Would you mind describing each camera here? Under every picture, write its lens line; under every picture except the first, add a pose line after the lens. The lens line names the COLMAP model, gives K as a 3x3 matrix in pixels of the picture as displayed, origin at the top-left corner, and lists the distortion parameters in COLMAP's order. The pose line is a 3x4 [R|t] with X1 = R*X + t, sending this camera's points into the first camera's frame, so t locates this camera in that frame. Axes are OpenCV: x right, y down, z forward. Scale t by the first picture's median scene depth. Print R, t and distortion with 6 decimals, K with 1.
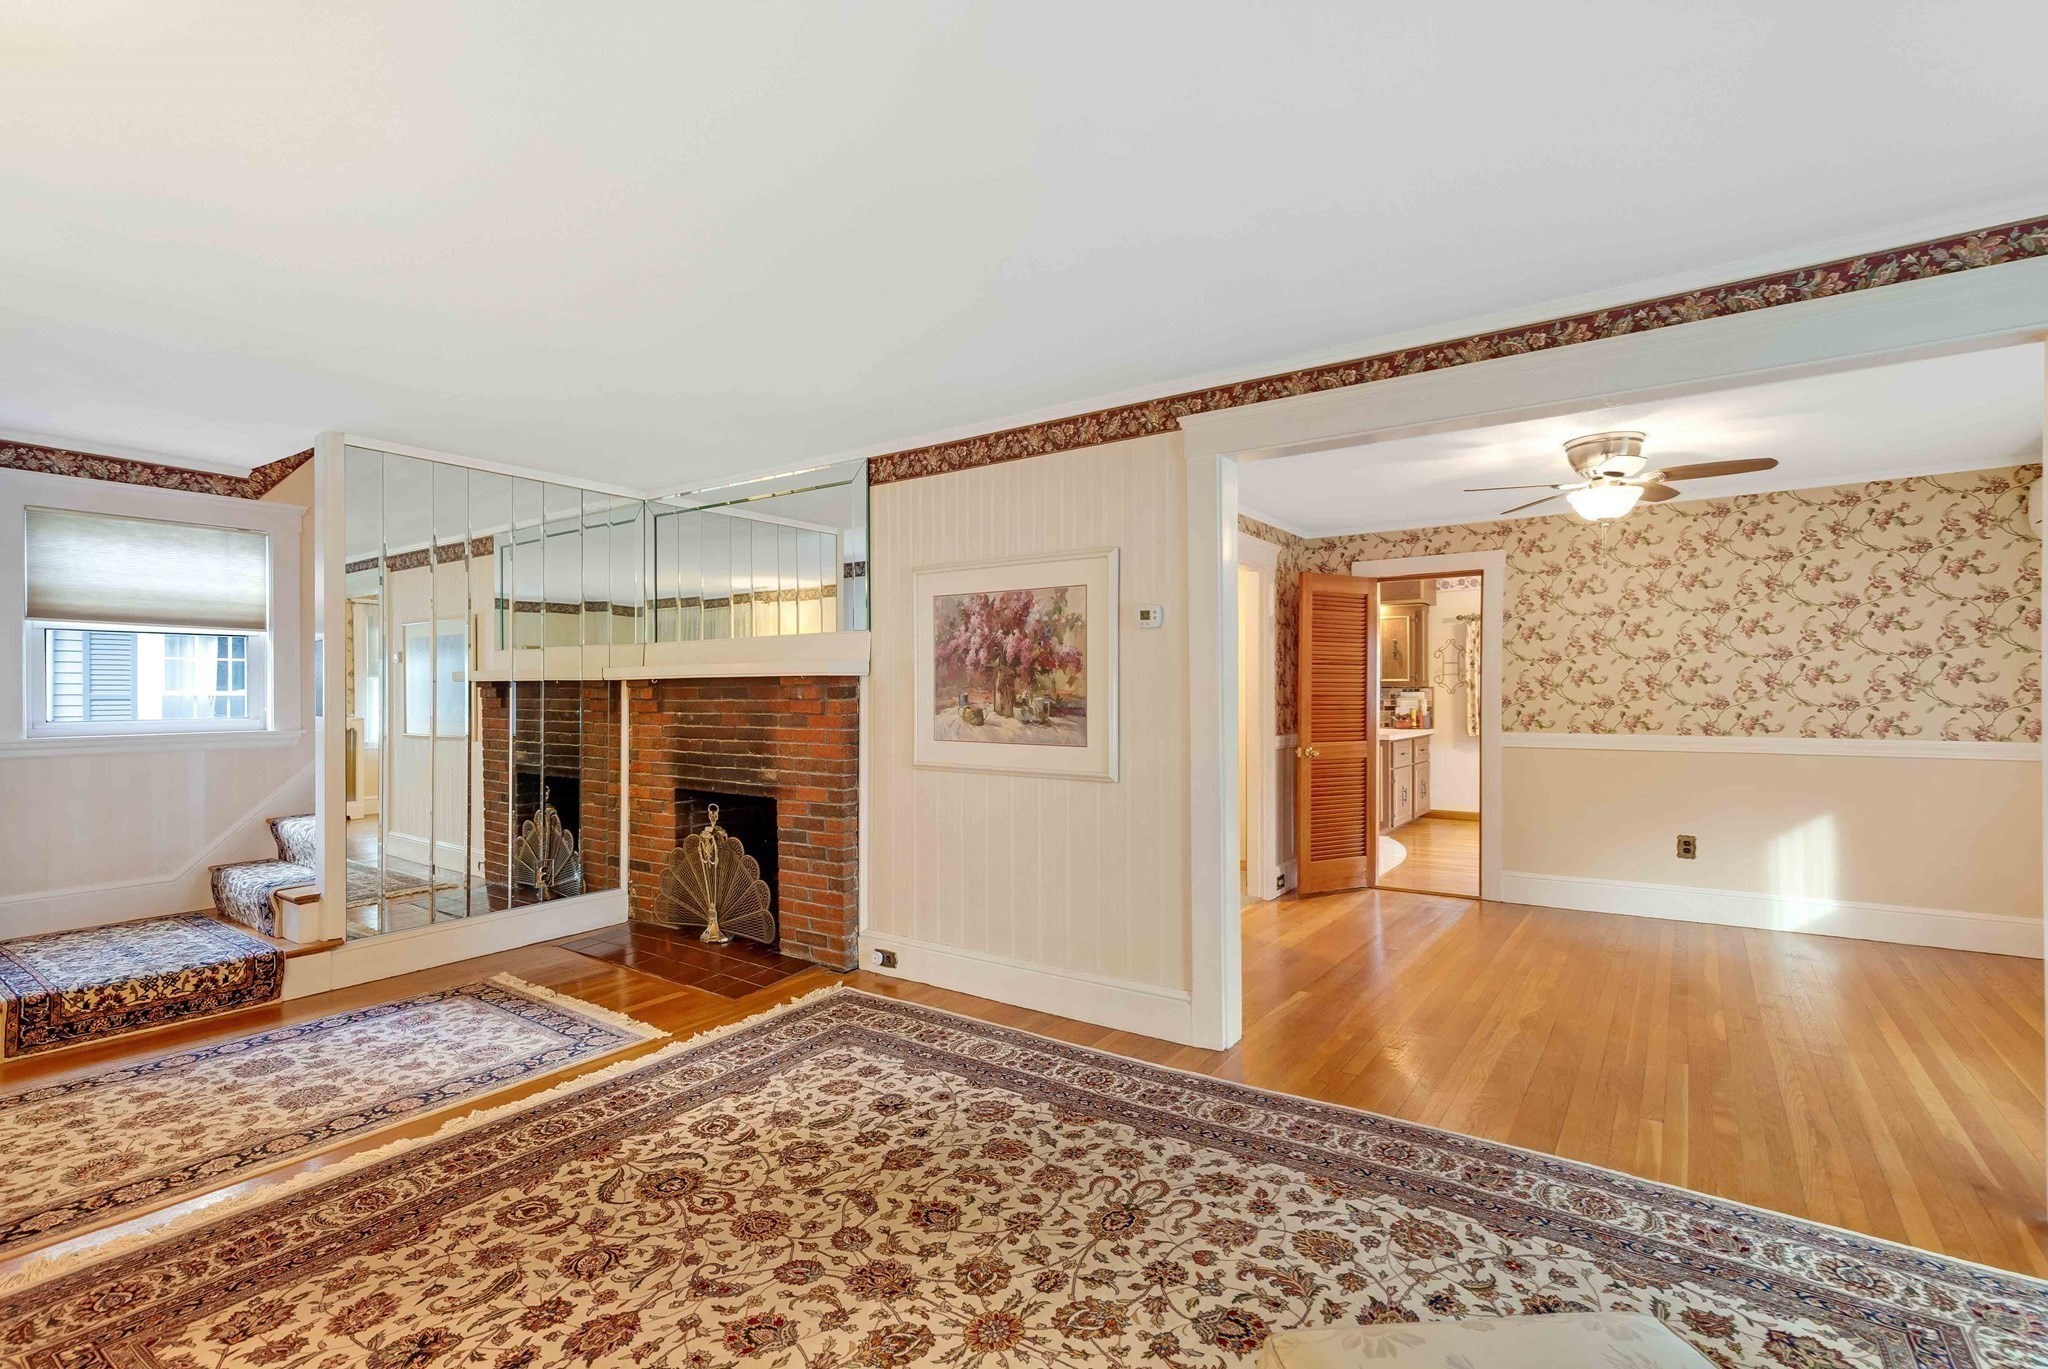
lens RADIAL K [[937.5, 0, 1022.0], [0, 937.5, 704.3], [0, 0, 1]] dist [0.015901, -0.002037]
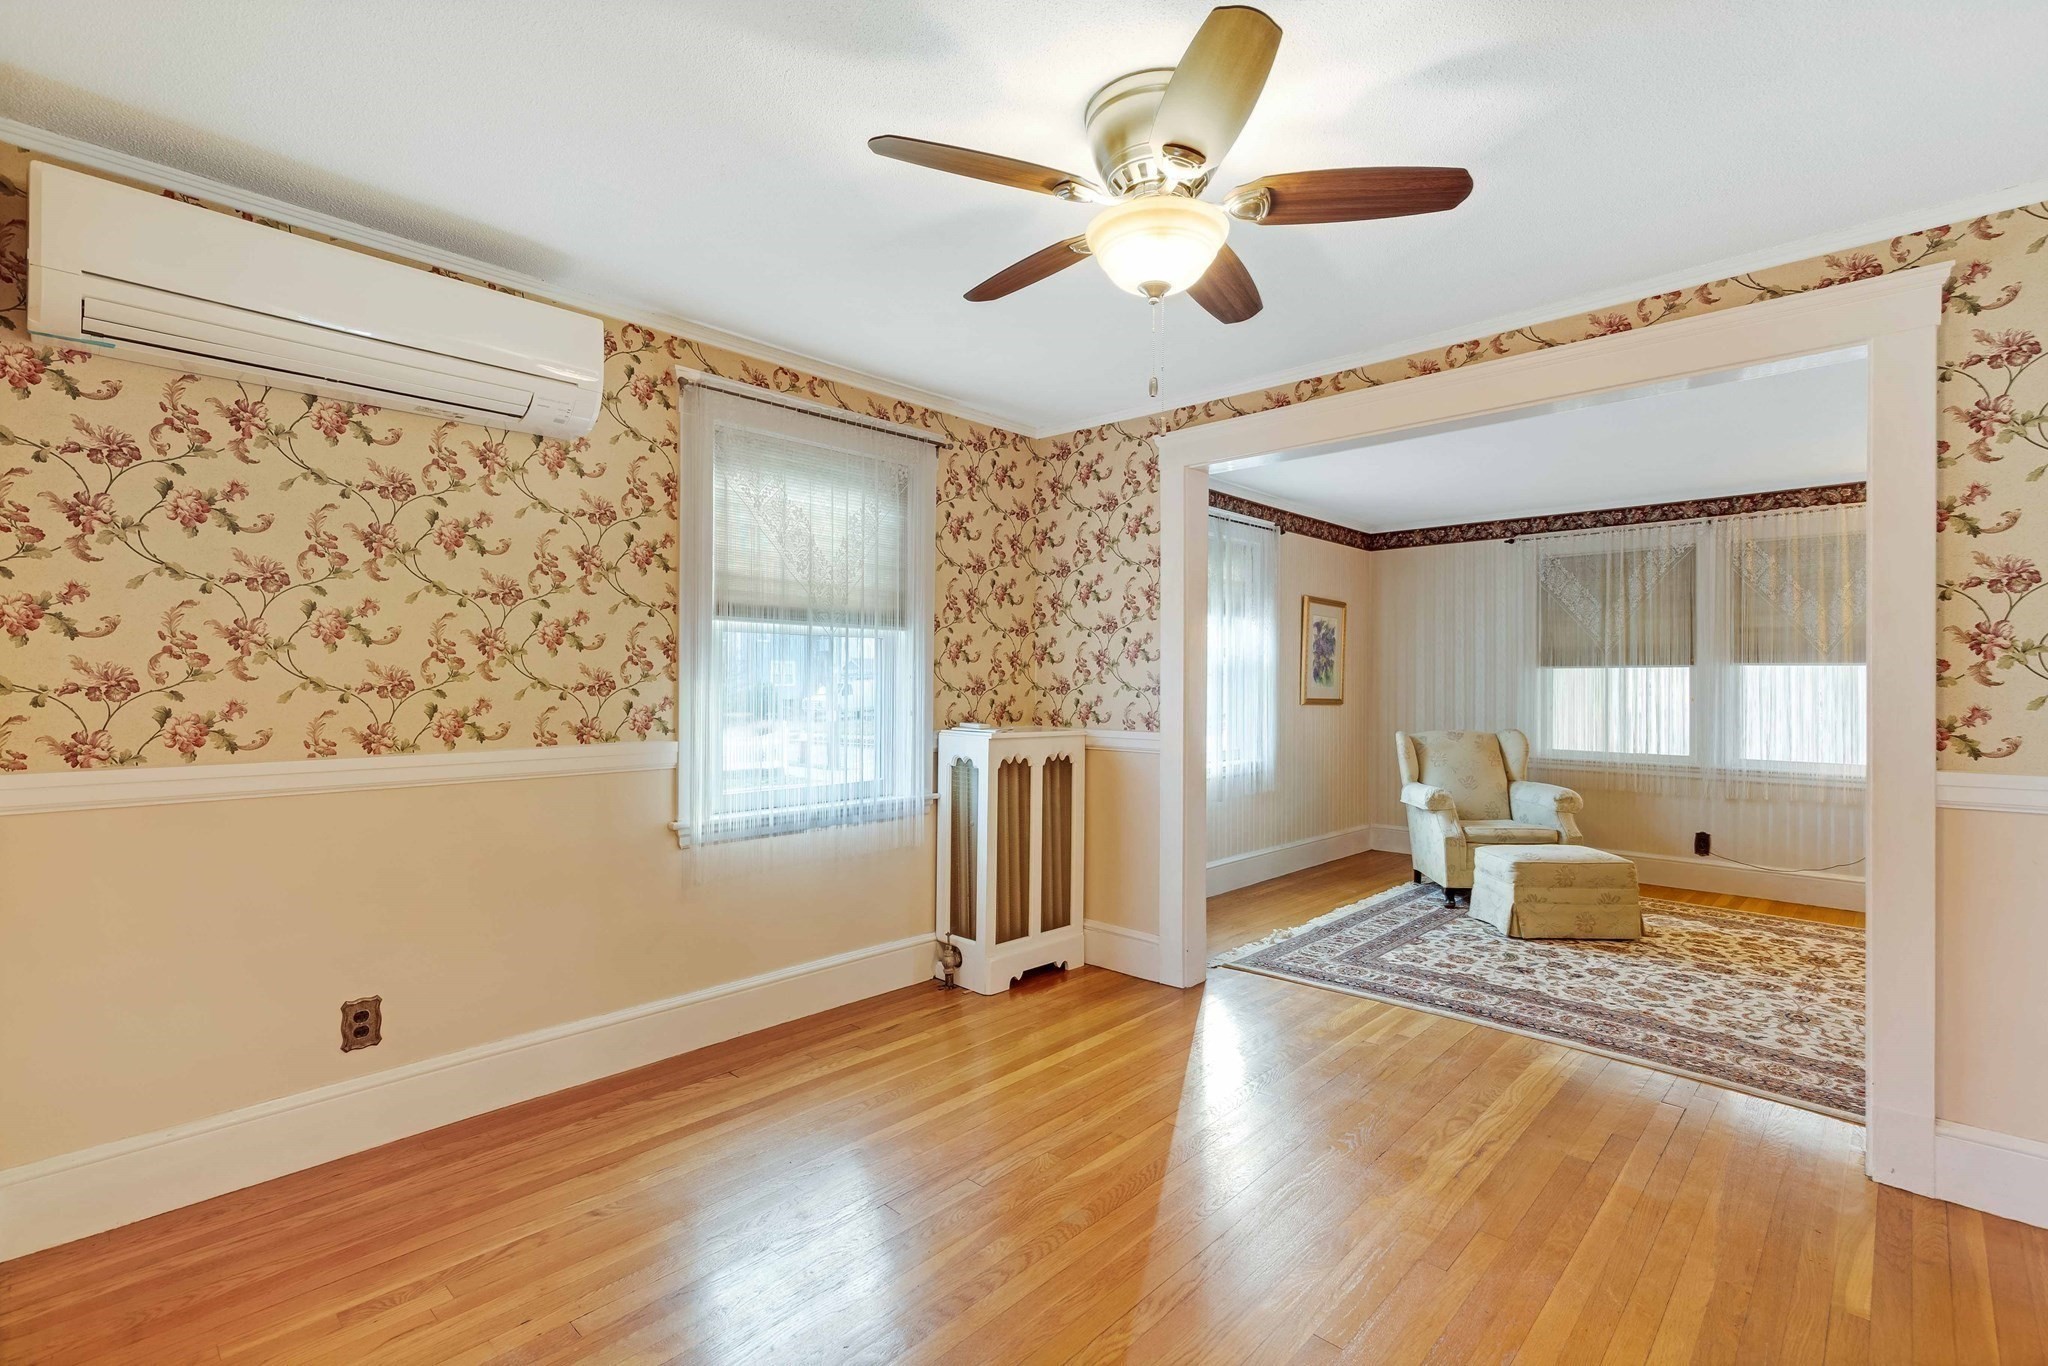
lens RADIAL K [[937.5, 0, 1038.7], [0, 937.5, 675.9], [0, 0, 1]] dist [0.015901, -0.002037]
pose [[-0.991602, 0.000338, 0.129326, 0.681604], [-0.000767, 0.999964, -0.008495, 0.000814], [-0.129324, -0.008523, -0.991566, 1.625899]]
